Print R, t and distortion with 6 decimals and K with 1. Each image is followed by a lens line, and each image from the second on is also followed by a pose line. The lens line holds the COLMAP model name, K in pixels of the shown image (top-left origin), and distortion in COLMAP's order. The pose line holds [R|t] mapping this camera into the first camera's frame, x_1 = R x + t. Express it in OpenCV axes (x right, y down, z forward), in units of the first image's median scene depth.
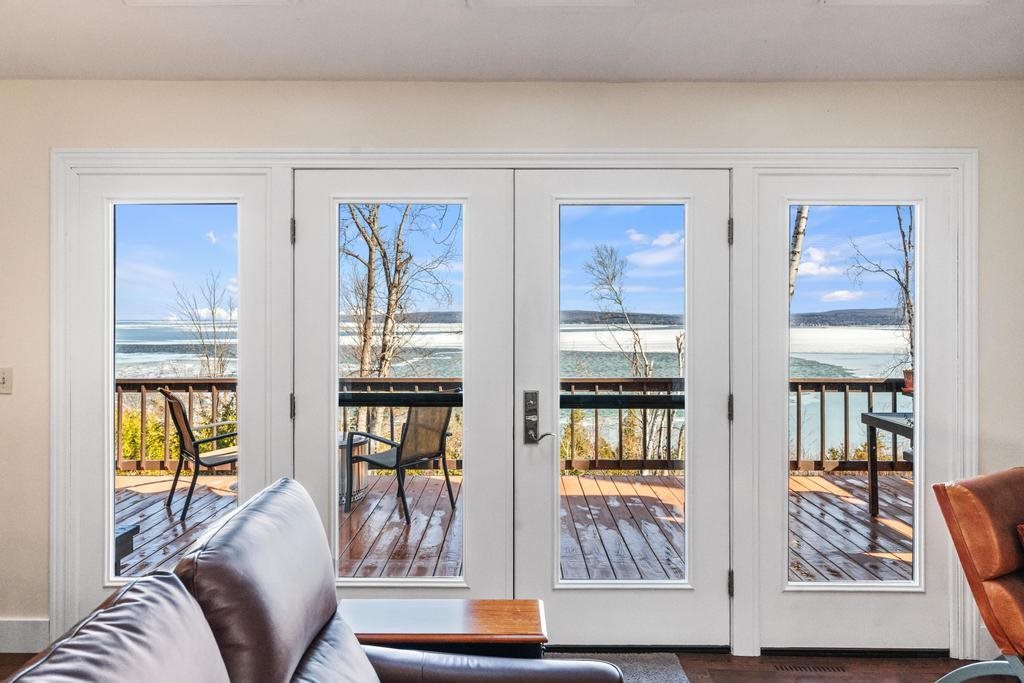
lens RADIAL K [[730.6, 0, 509.8], [0, 730.6, 311.2], [0, 0, 1]] dist [0.000502, -0.000426]
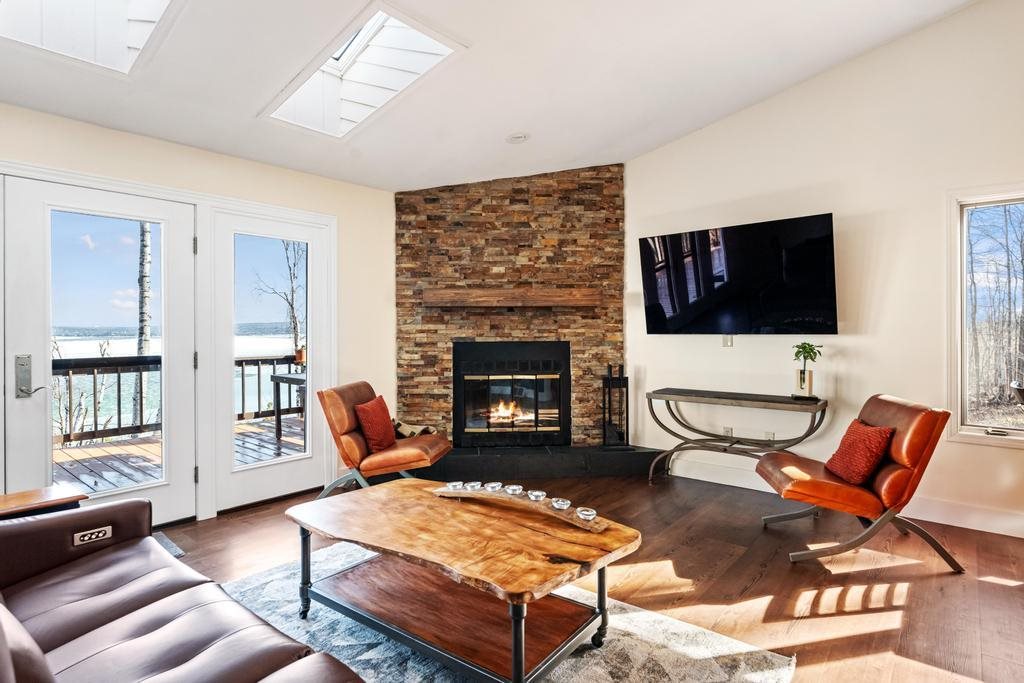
lens RADIAL K [[547.4, 0, 509.2], [0, 547.4, 330.6], [0, 0, 1]] dist [-0.001385, 0.000769]
pose [[0.638657, -0.005261, 0.769474, -0.077195], [-0.002018, 0.999962, 0.008511, 0.027700], [-0.769489, -0.006988, 0.638622, -0.115101]]
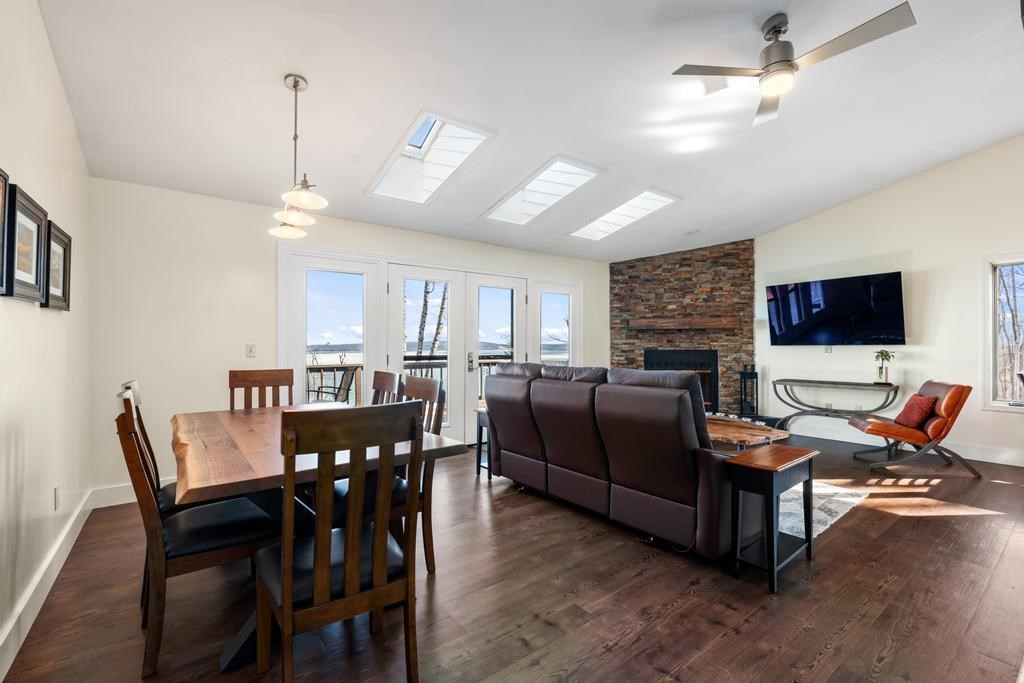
lens RADIAL K [[448.2, 0, 511.8], [0, 448.2, 344.7], [0, 0, 1]] dist [0.001926, 0.000219]
pose [[0.791419, 0.000501, 0.611273, -0.425658], [-0.002970, 0.999991, 0.003025, 0.035368], [-0.611266, -0.004210, 0.791414, -0.211515]]
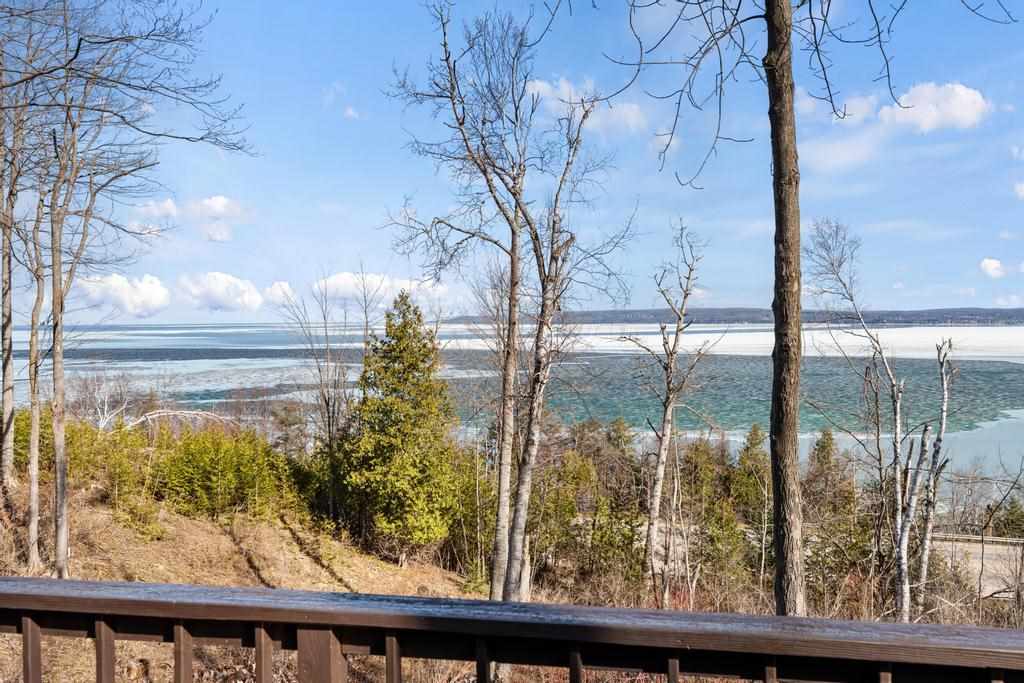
lens RADIAL K [[826.3, 0, 512.0], [0, 826.3, 341.5], [0, 0, 1]] dist [-0.006826, 0.001668]
pose [[0.984142, -0.004190, -0.177333, -0.188426], [0.010950, 0.999249, 0.037160, -0.014176], [0.177044, -0.038513, 0.983449, 0.698908]]
